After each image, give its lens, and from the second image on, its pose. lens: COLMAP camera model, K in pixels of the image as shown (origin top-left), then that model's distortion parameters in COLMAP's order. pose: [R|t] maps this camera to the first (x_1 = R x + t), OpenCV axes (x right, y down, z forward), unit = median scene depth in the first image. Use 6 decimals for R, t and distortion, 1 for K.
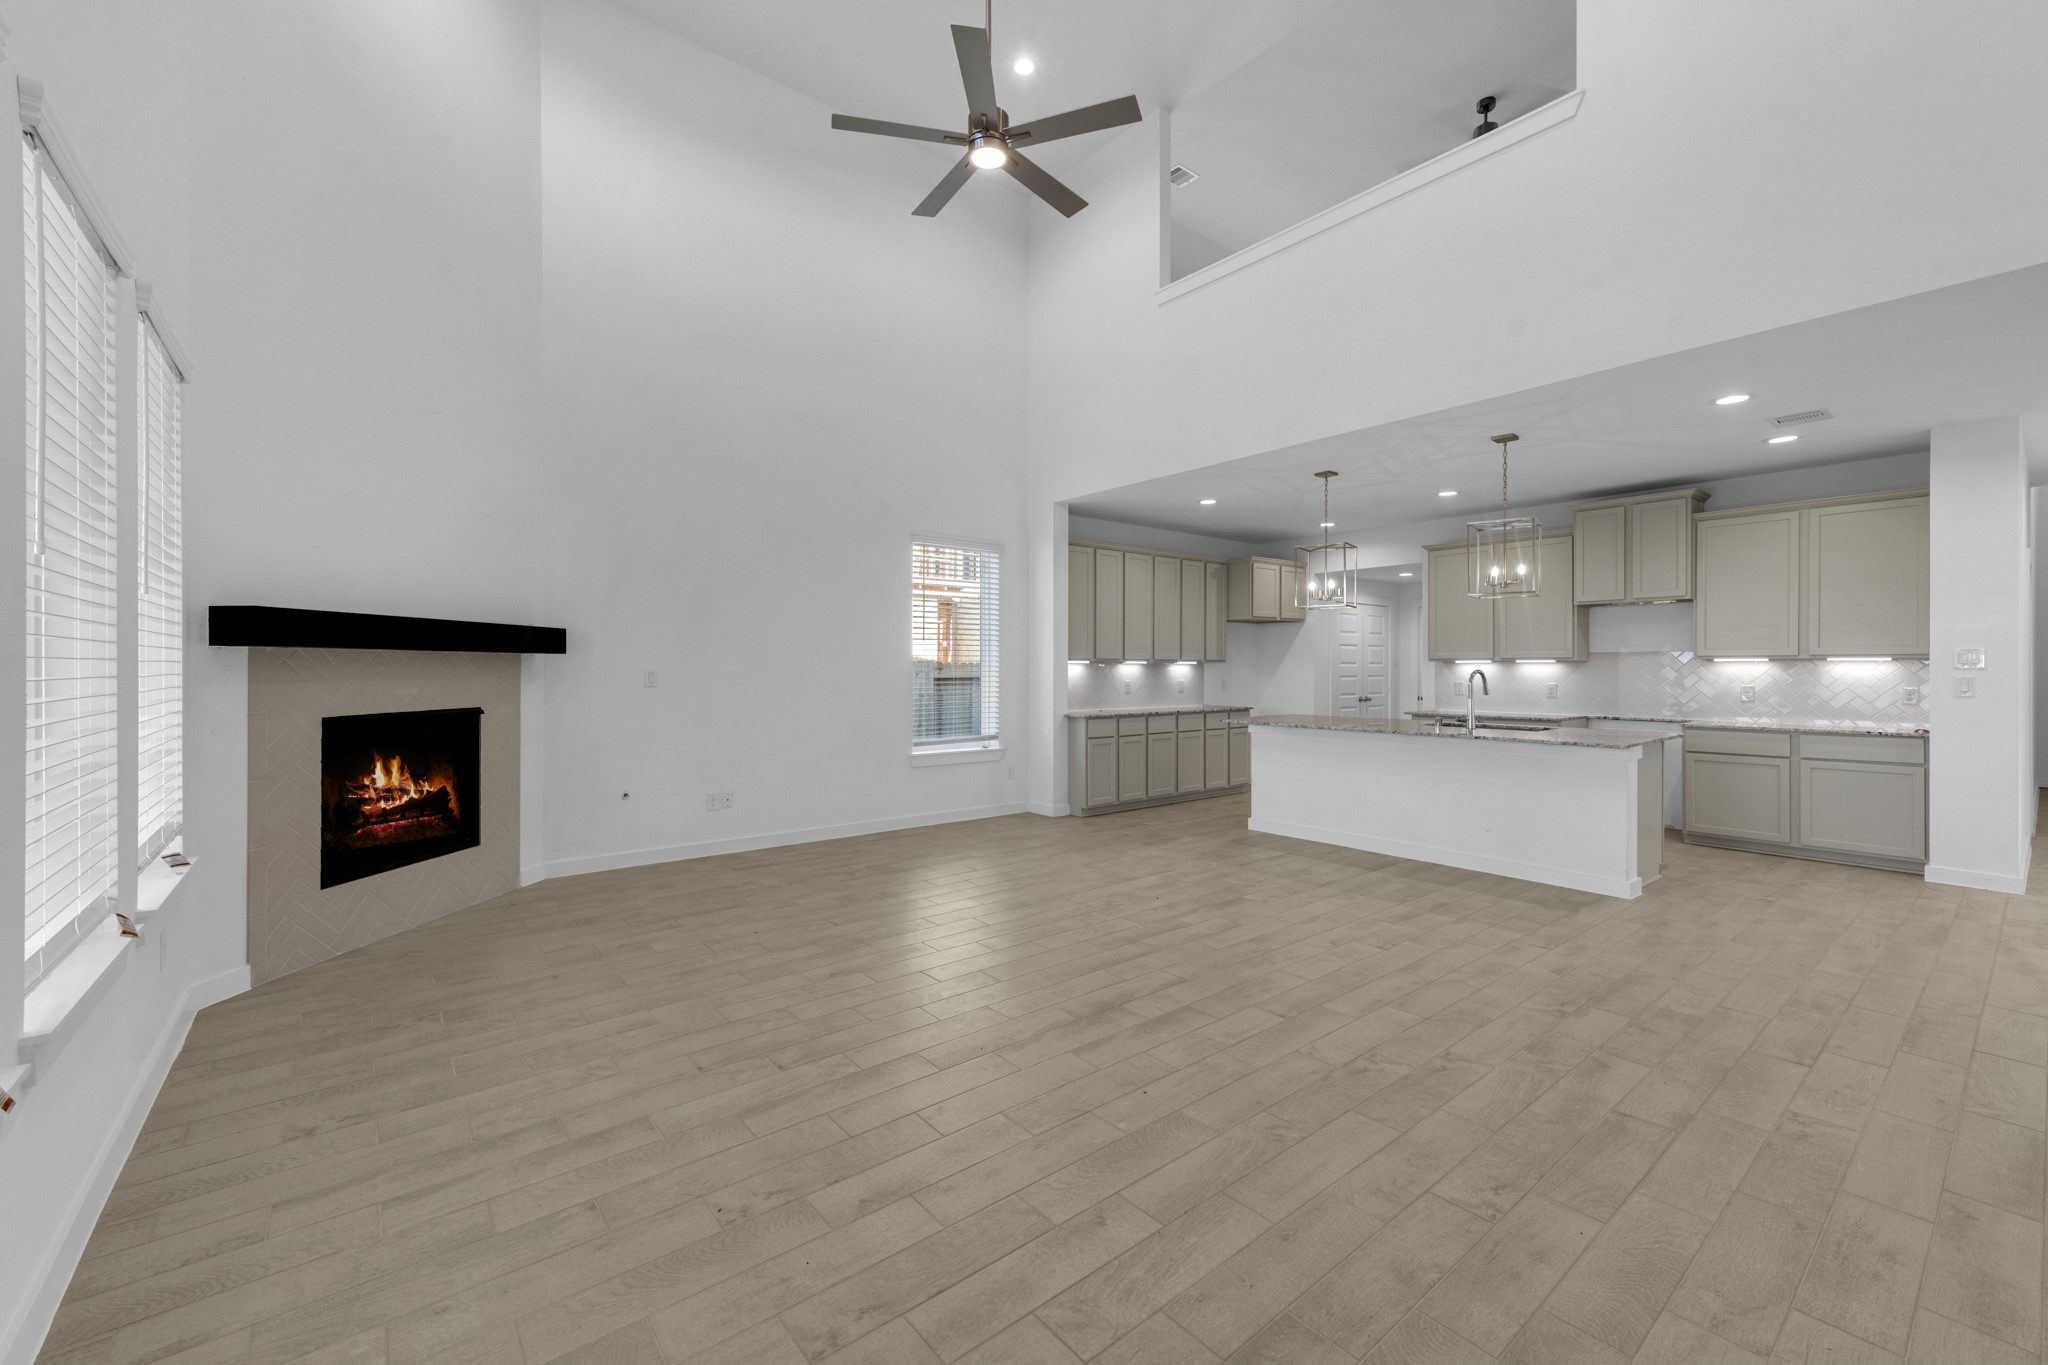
lens RADIAL K [[846.8, 0, 1019.1], [0, 846.8, 690.8], [0, 0, 1]] dist [0.008023, -0.000353]
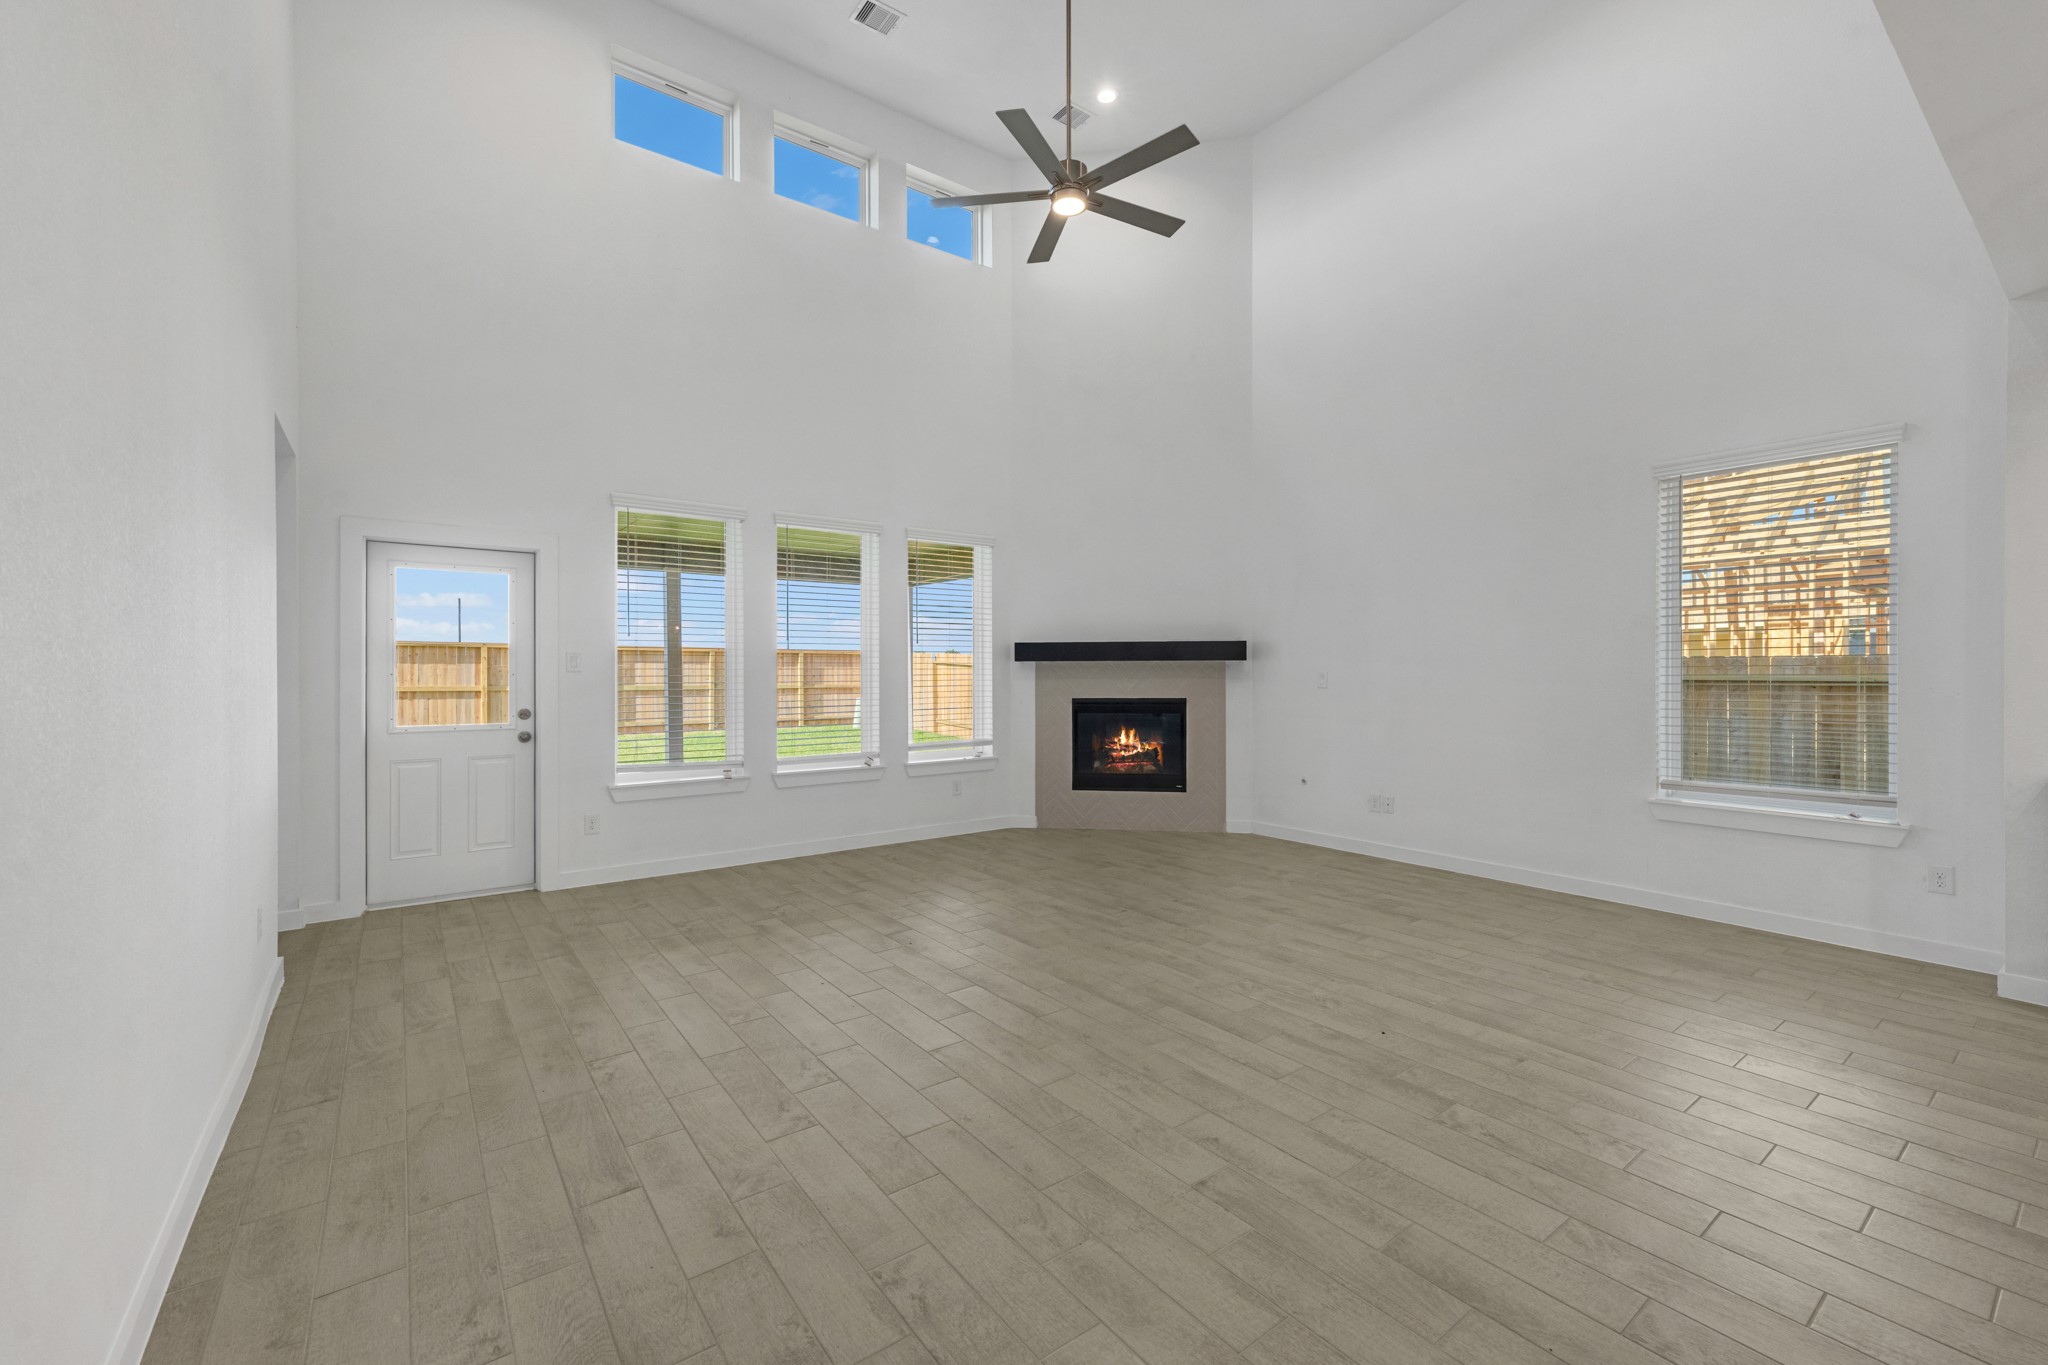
lens RADIAL K [[836.1, 0, 999.6], [0, 836.1, 689.3], [0, 0, 1]] dist [0.006577, -0.000276]
pose [[-0.067282, 0.019395, -0.997545, 0.873329], [-0.024953, 0.999466, 0.021115, -0.020300], [0.997422, 0.026312, -0.066762, 0.813638]]
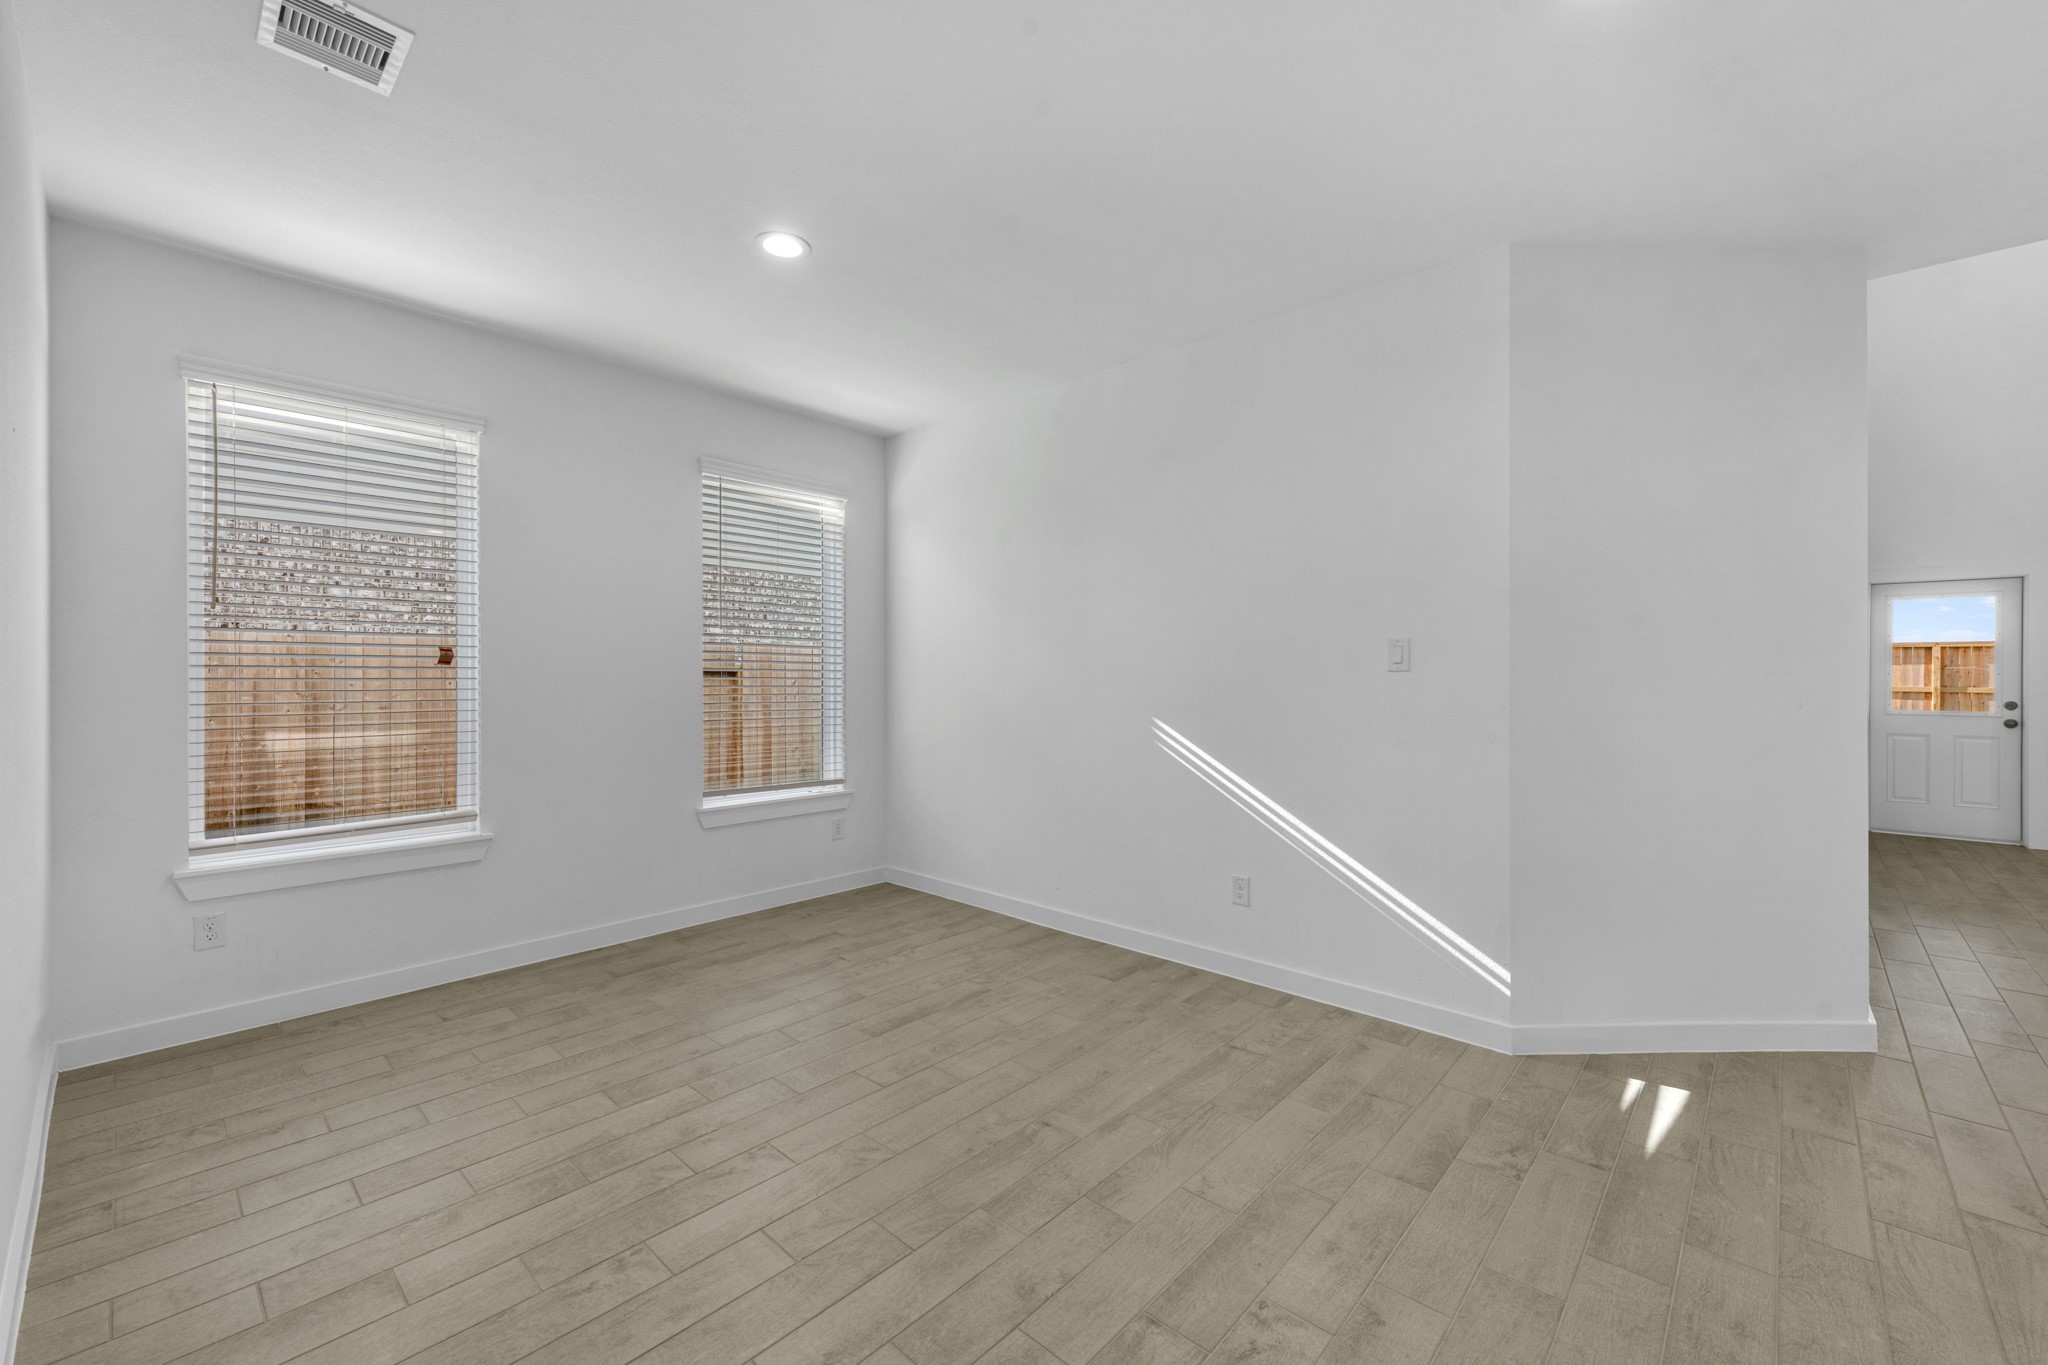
lens RADIAL K [[846.8, 0, 1004.8], [0, 846.8, 678.5], [0, 0, 1]] dist [0.008023, -0.000353]
pose [[-0.990312, 0.005573, -0.138750, 1.710886], [0.002176, 0.999694, 0.024628, -0.033440], [0.138845, 0.024088, -0.990021, 1.317188]]
